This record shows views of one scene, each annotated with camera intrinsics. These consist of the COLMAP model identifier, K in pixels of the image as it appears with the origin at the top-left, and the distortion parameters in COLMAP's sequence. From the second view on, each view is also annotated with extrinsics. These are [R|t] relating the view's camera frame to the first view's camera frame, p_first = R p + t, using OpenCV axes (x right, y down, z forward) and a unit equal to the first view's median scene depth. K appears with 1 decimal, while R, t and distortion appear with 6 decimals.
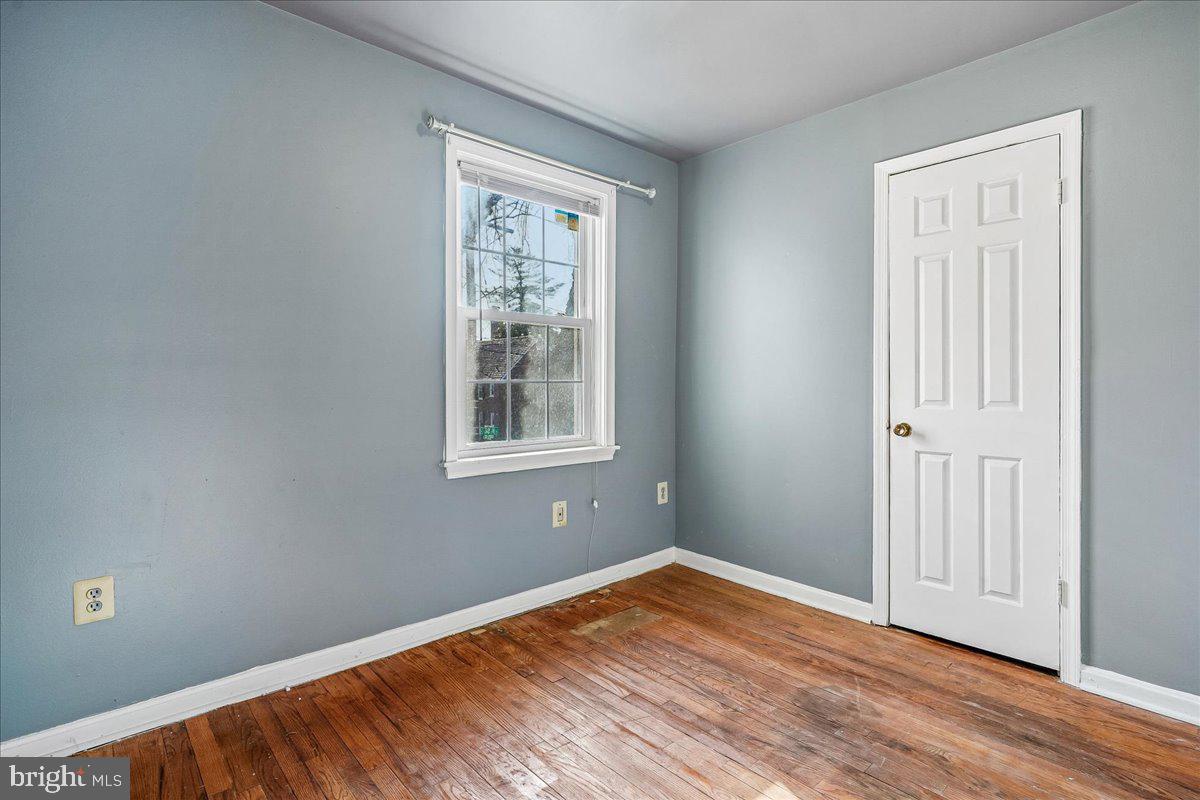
lens RADIAL K [[587.9, 0, 595.3], [0, 587.9, 376.6], [0, 0, 1]] dist [-0.005115, -0.000164]
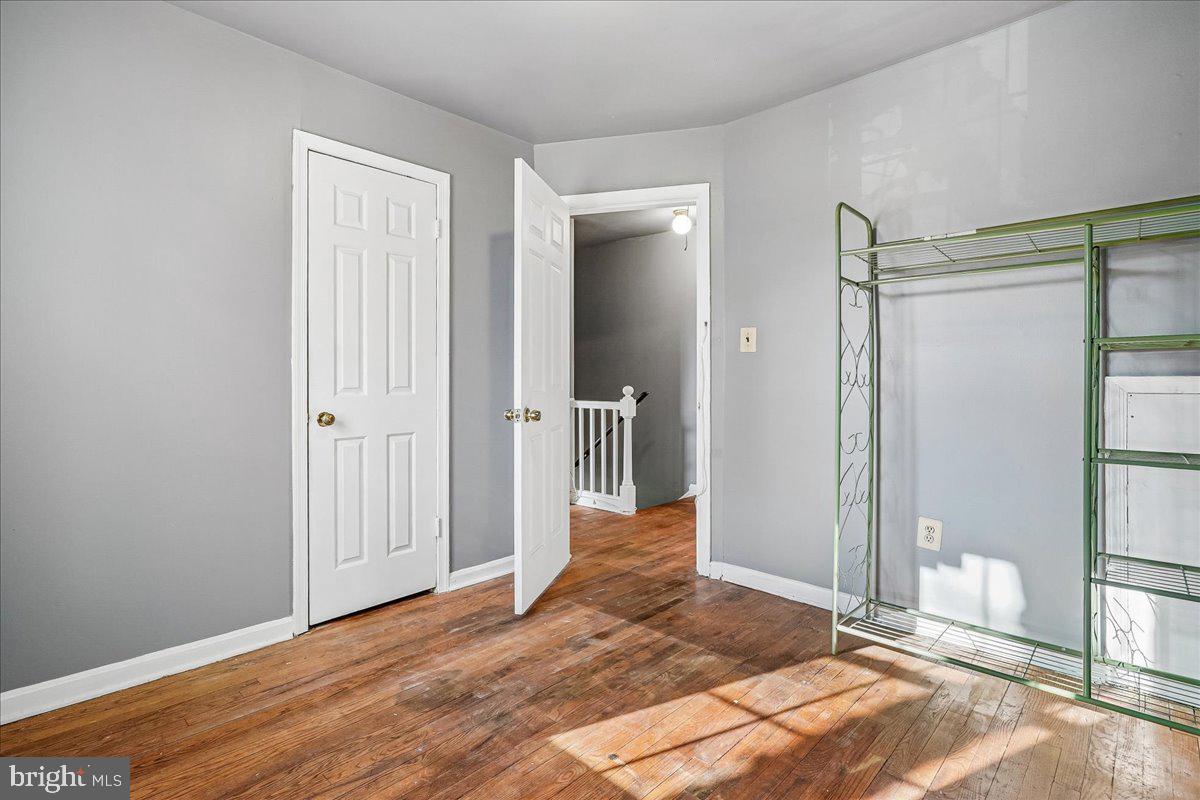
lens RADIAL K [[587.9, 0, 595.3], [0, 587.9, 376.6], [0, 0, 1]] dist [-0.005115, -0.000164]
pose [[-0.088666, -0.001674, 0.996060, -0.545859], [-0.009965, 0.999950, 0.000793, 0.016812], [-0.996012, -0.009855, -0.088678, 0.722548]]
